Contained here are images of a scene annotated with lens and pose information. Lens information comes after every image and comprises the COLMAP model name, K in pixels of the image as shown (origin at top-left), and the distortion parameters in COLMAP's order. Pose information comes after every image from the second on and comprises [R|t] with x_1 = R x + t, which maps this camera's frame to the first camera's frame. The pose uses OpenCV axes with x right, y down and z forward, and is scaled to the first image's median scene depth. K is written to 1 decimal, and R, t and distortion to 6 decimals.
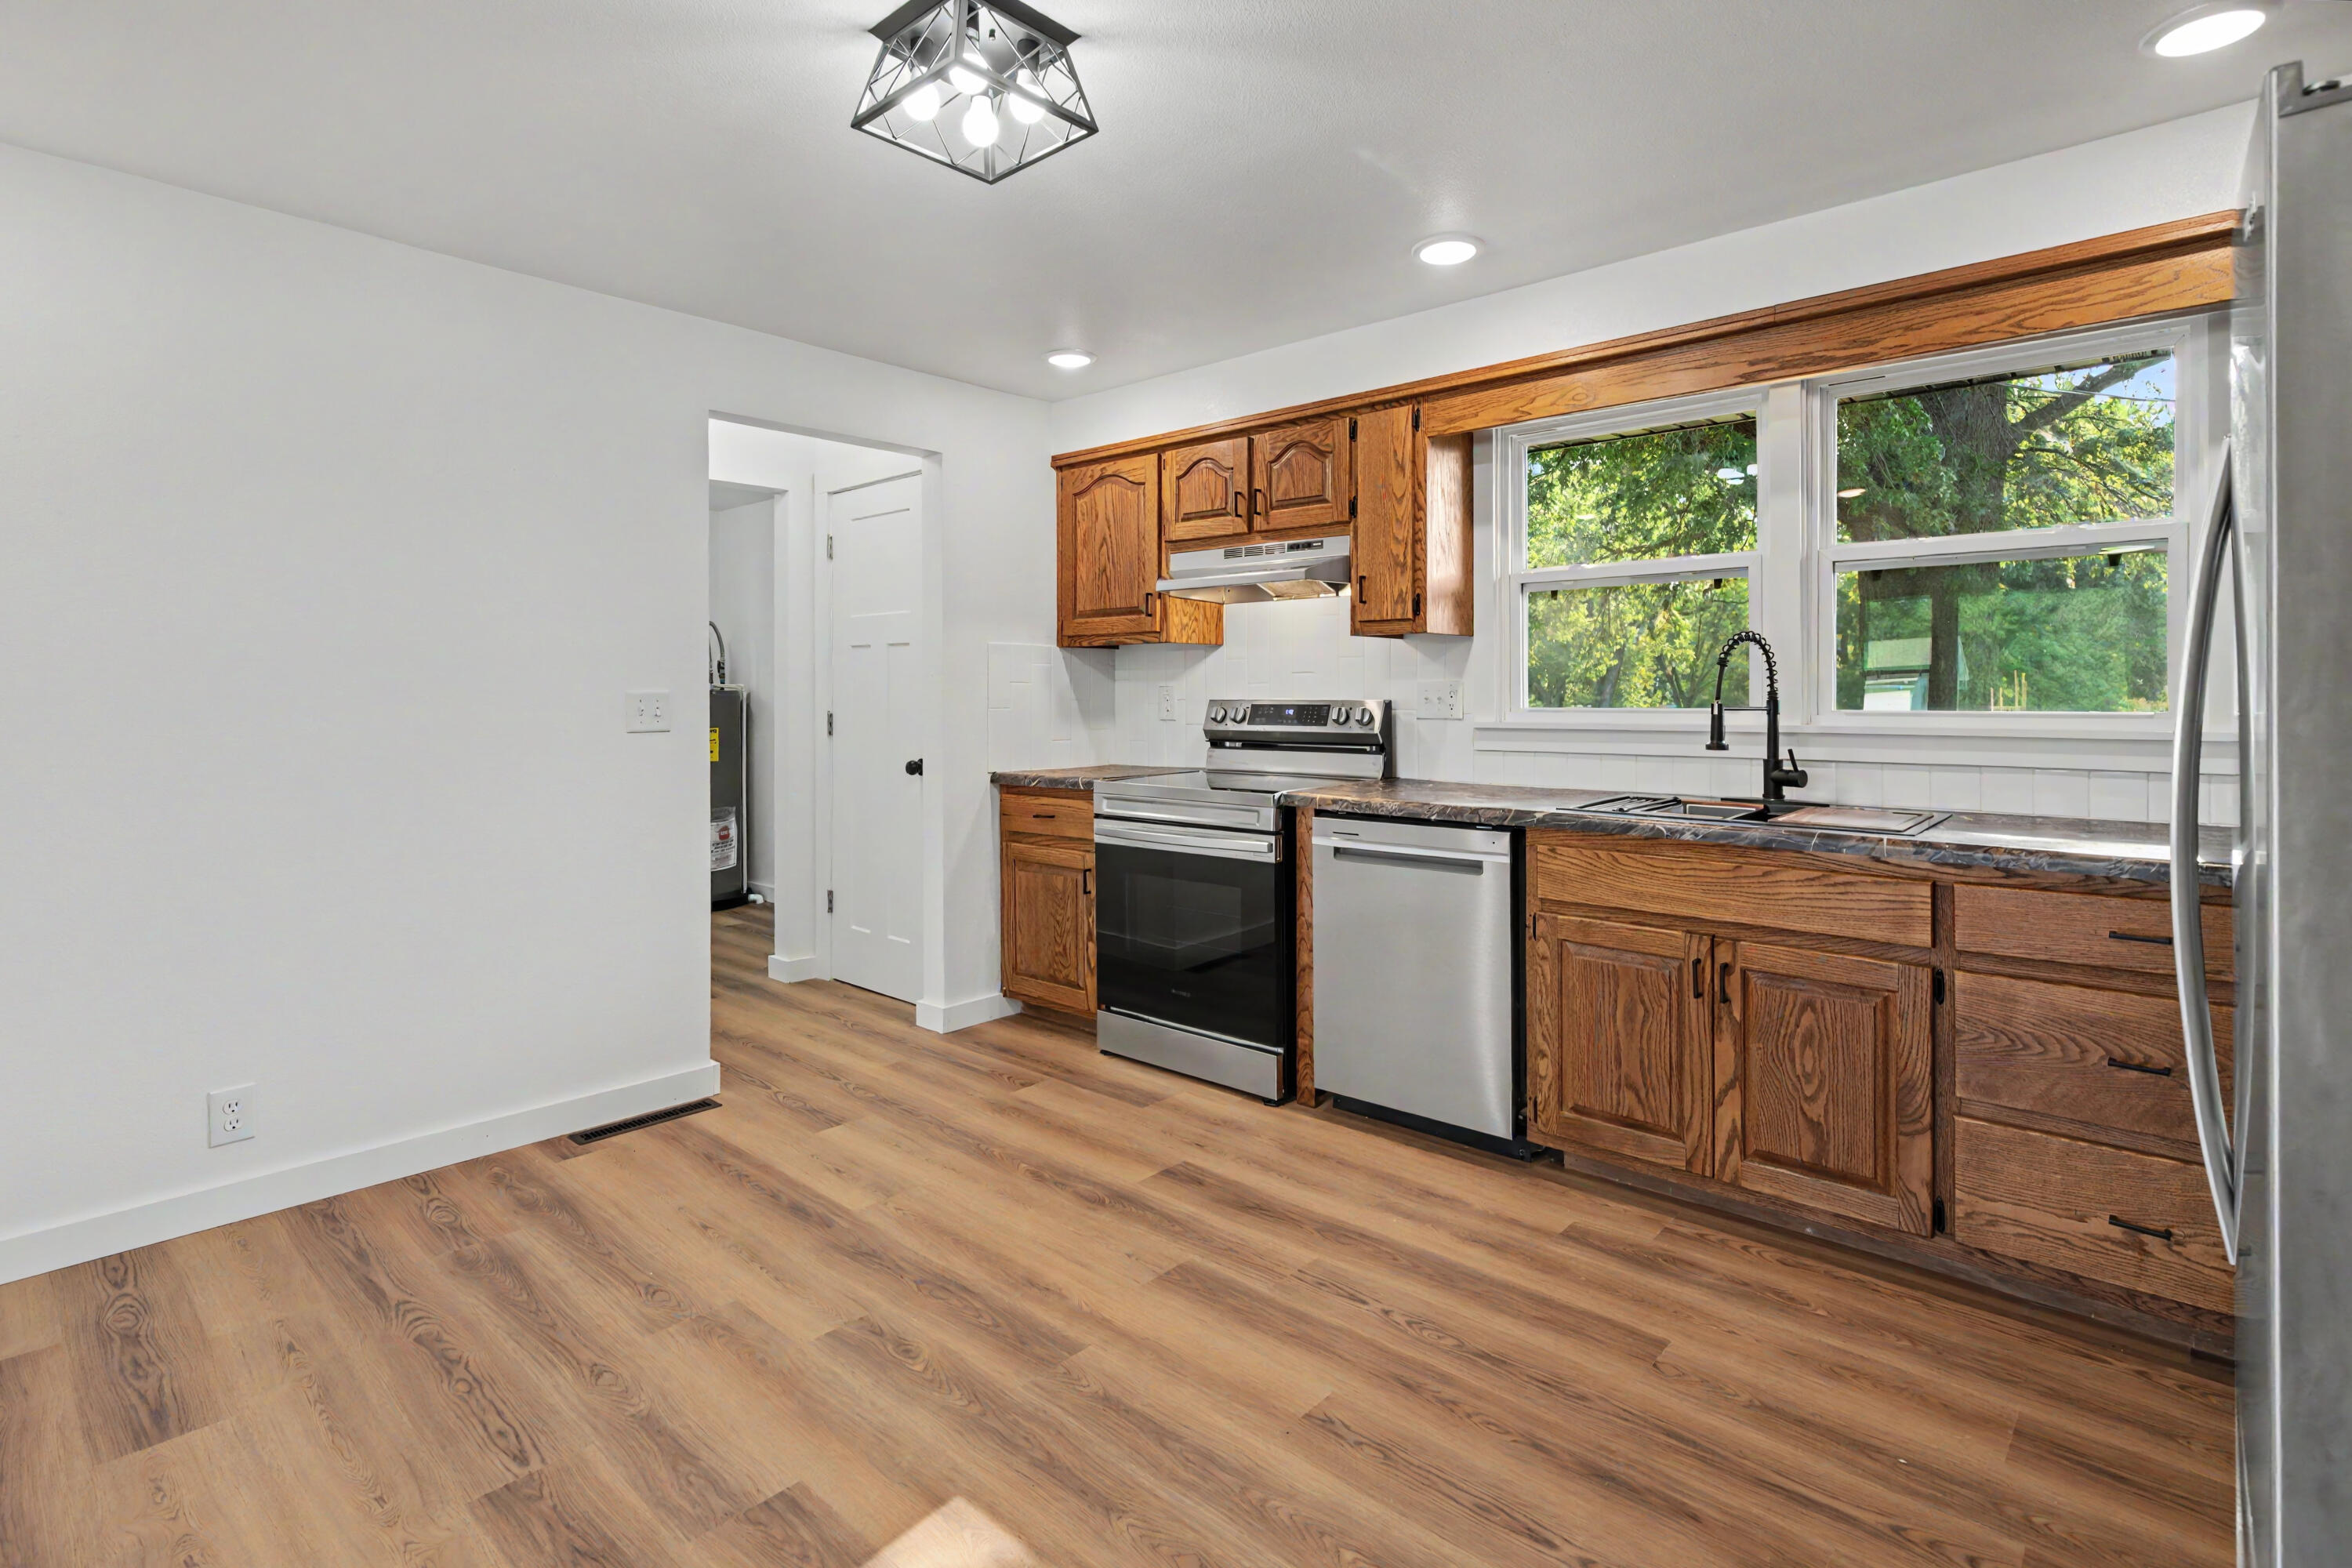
lens RADIAL K [[1116.9, 0, 1189.4], [0, 1116.9, 701.1], [0, 0, 1]] dist [0.001680, 0.000120]
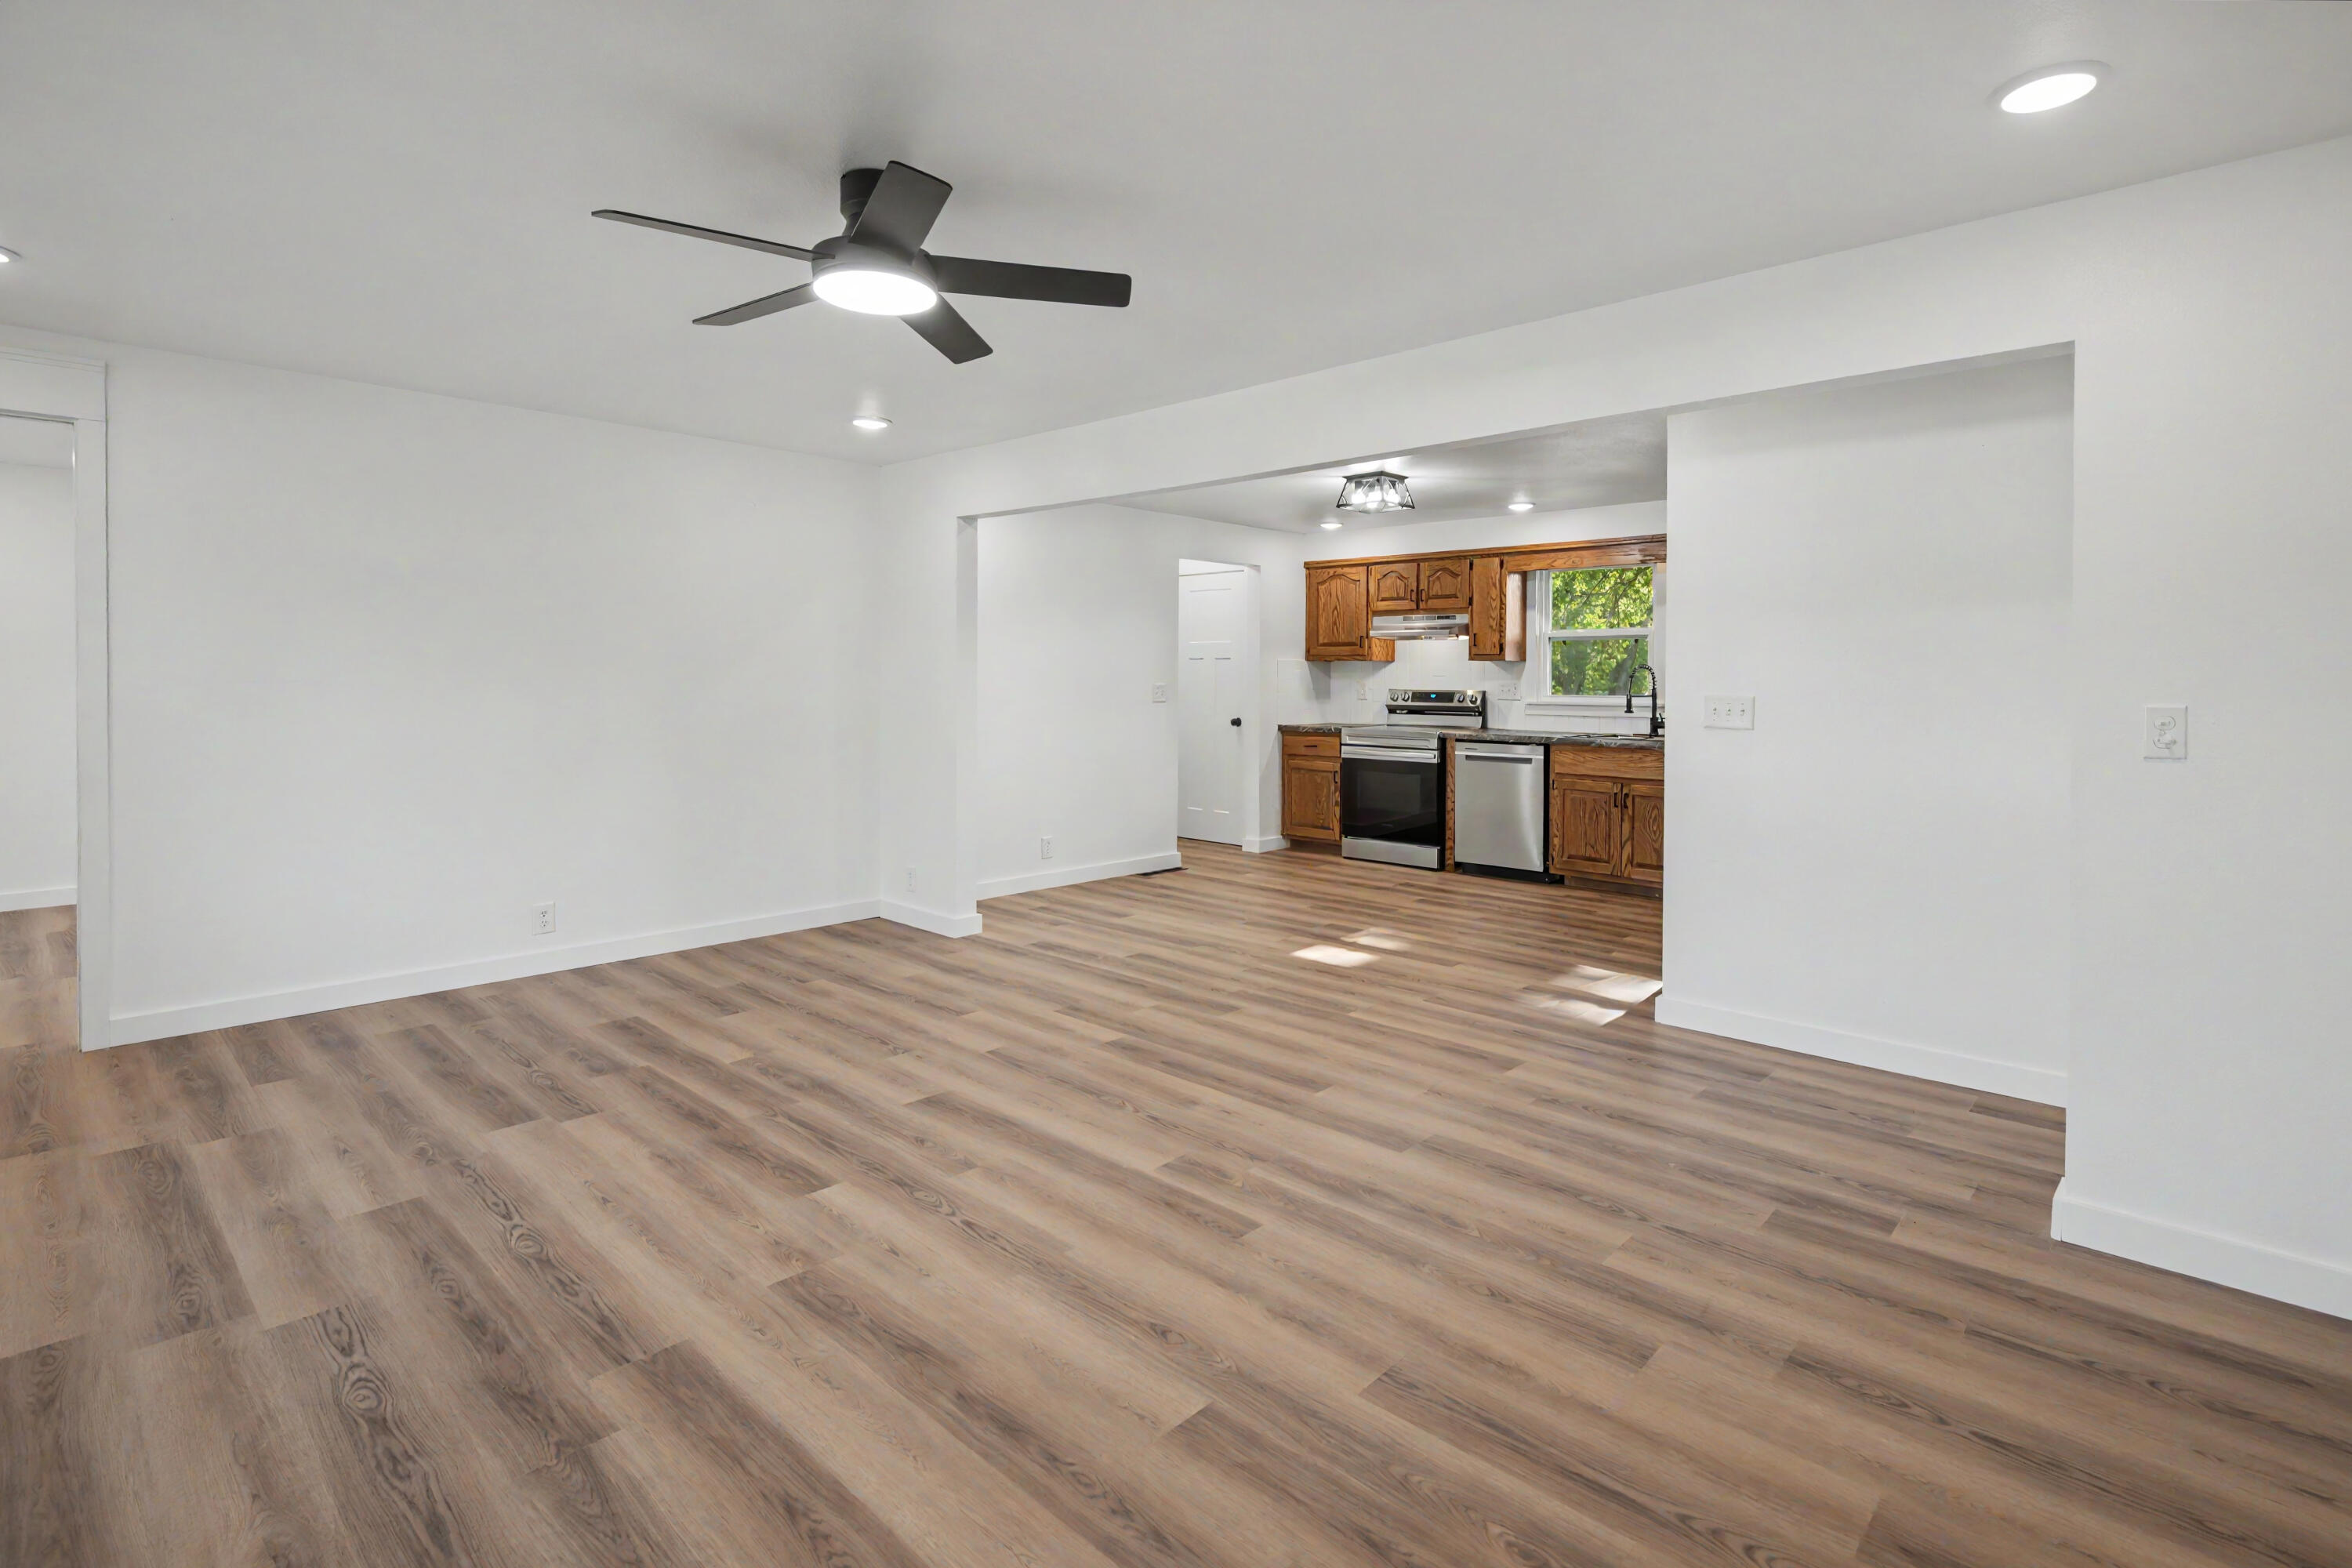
lens RADIAL K [[1113.9, 0, 1188.3], [0, 1113.9, 692.1], [0, 0, 1]] dist [0.010577, 0.000426]
pose [[0.999763, 0.008735, -0.019916, -0.344344], [-0.008562, 0.999925, 0.008765, -0.011931], [0.019991, -0.008593, 0.999763, -1.131770]]
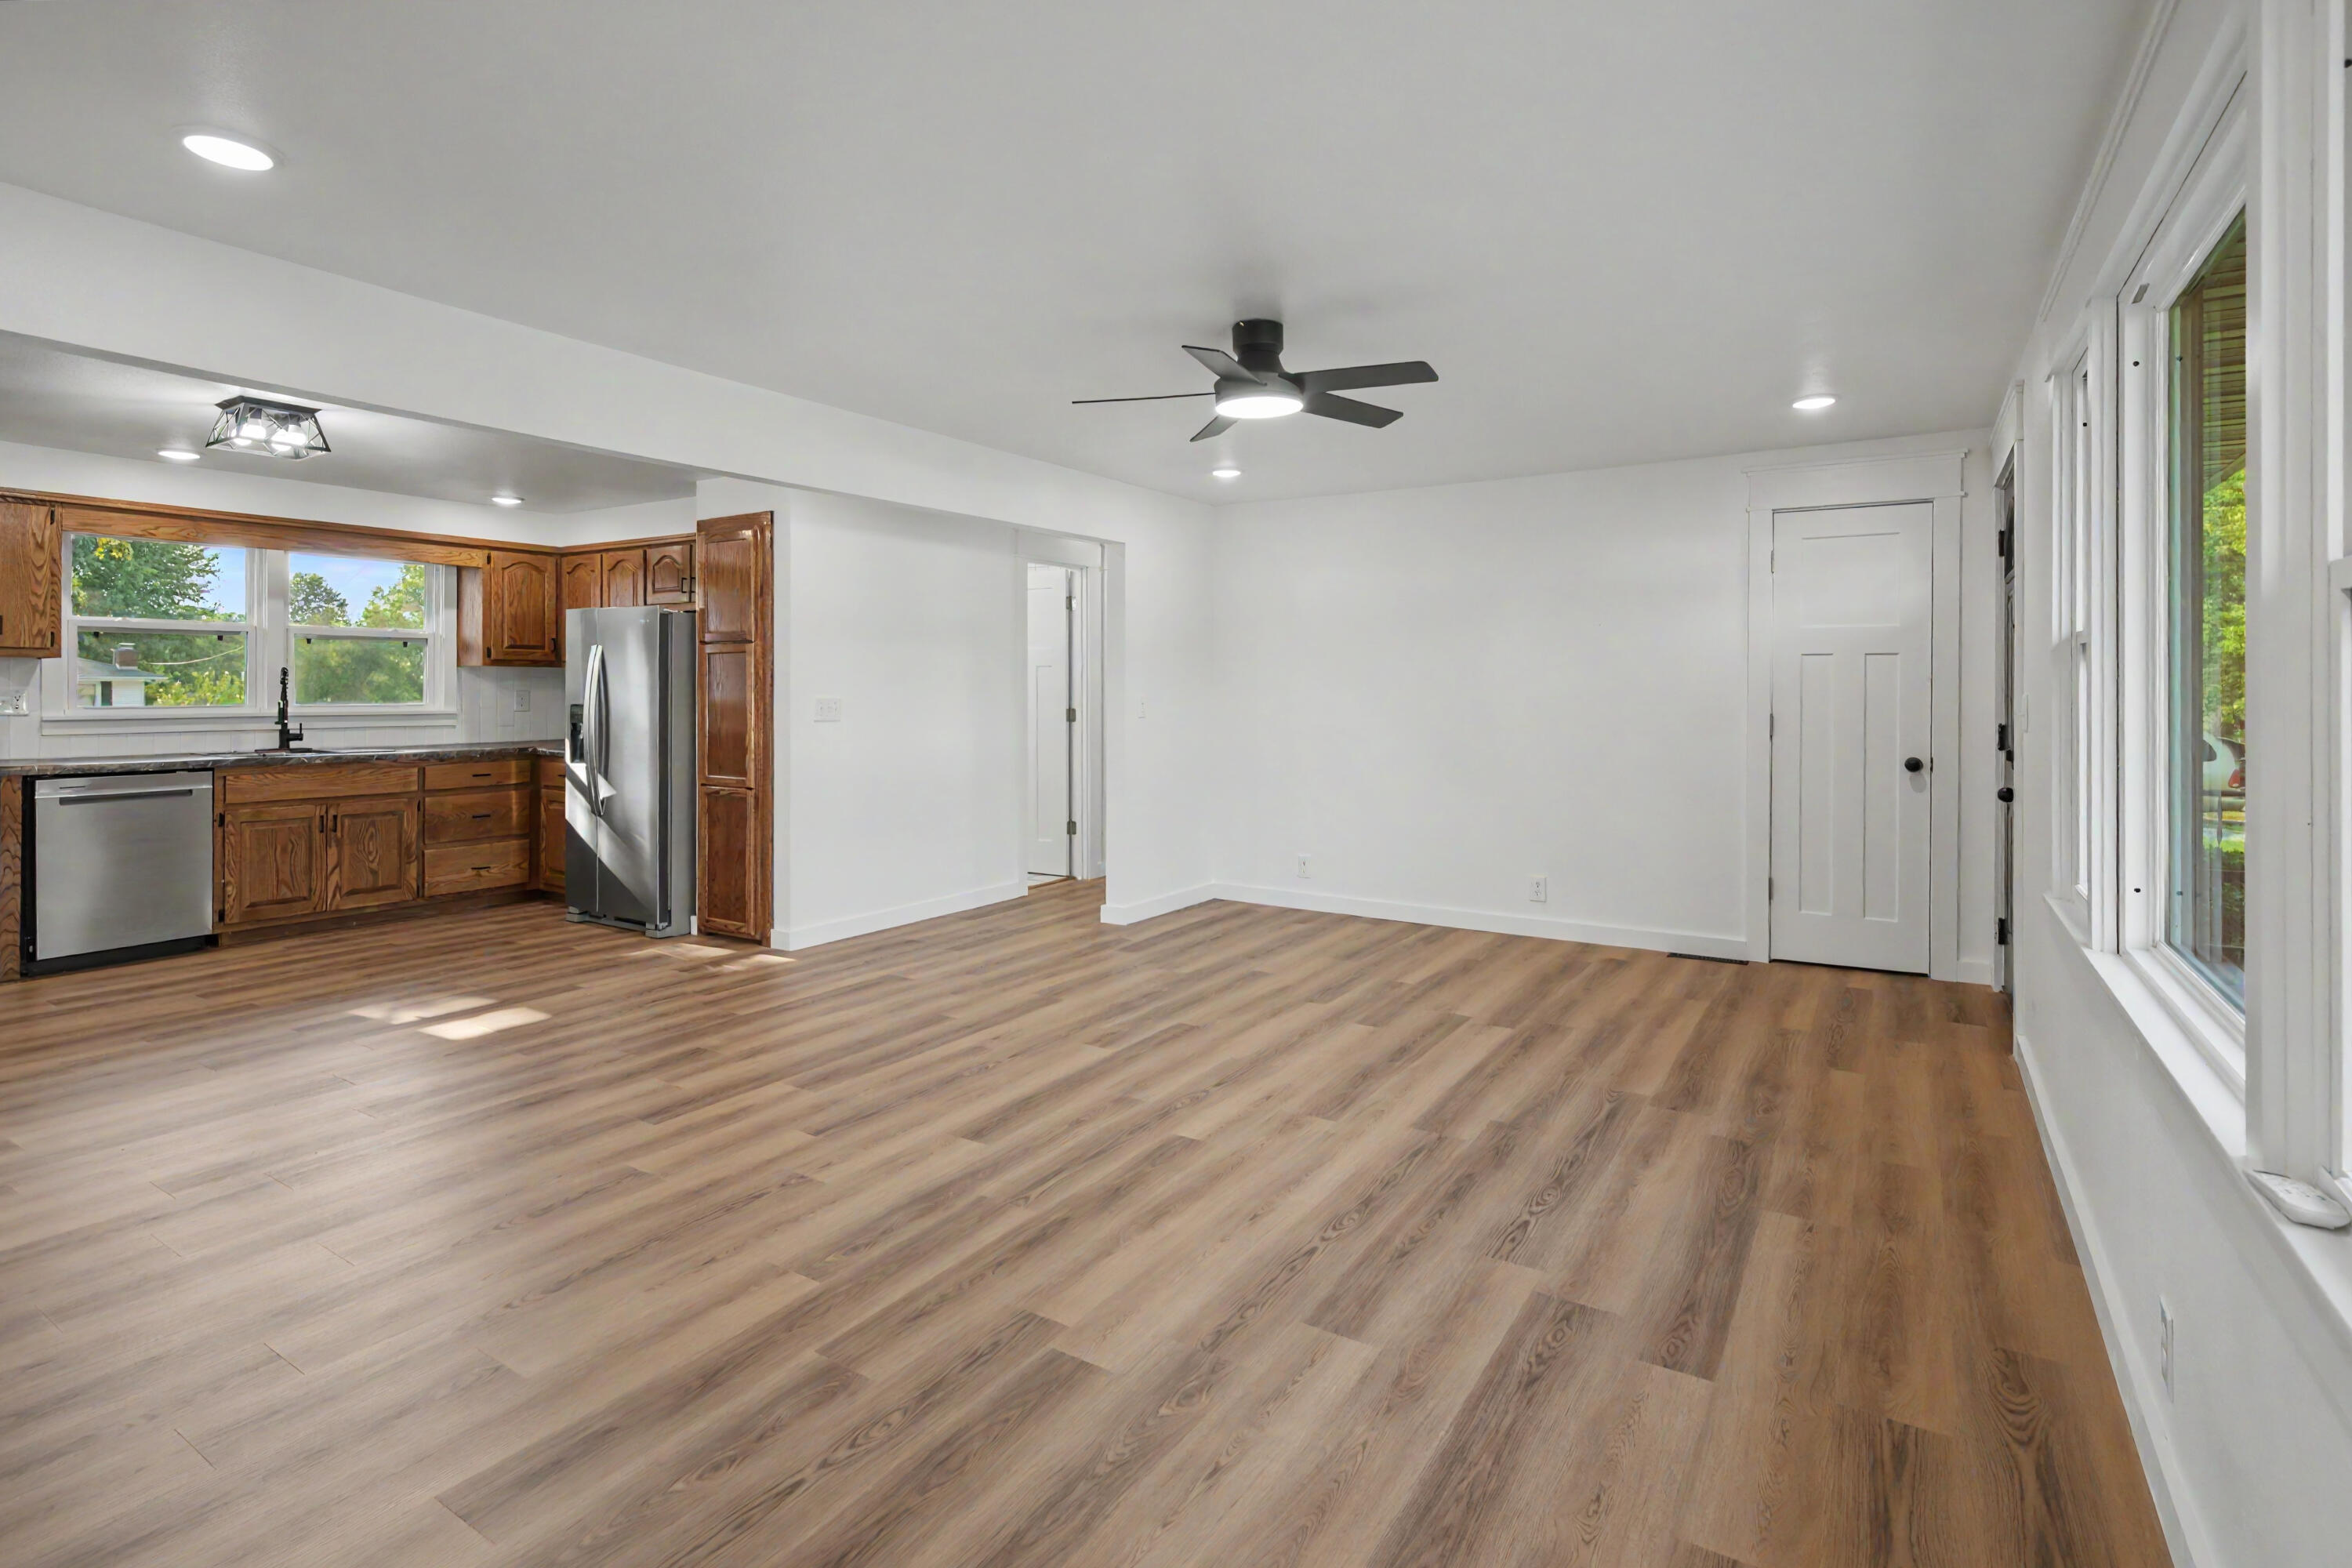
lens RADIAL K [[1116.9, 0, 1189.4], [0, 1116.9, 701.1], [0, 0, 1]] dist [0.001680, 0.000120]
pose [[-0.166460, -0.006683, 0.986026, -1.439645], [0.005220, 0.999957, 0.007659, -0.005661], [-0.986034, 0.006422, -0.166418, -0.246897]]
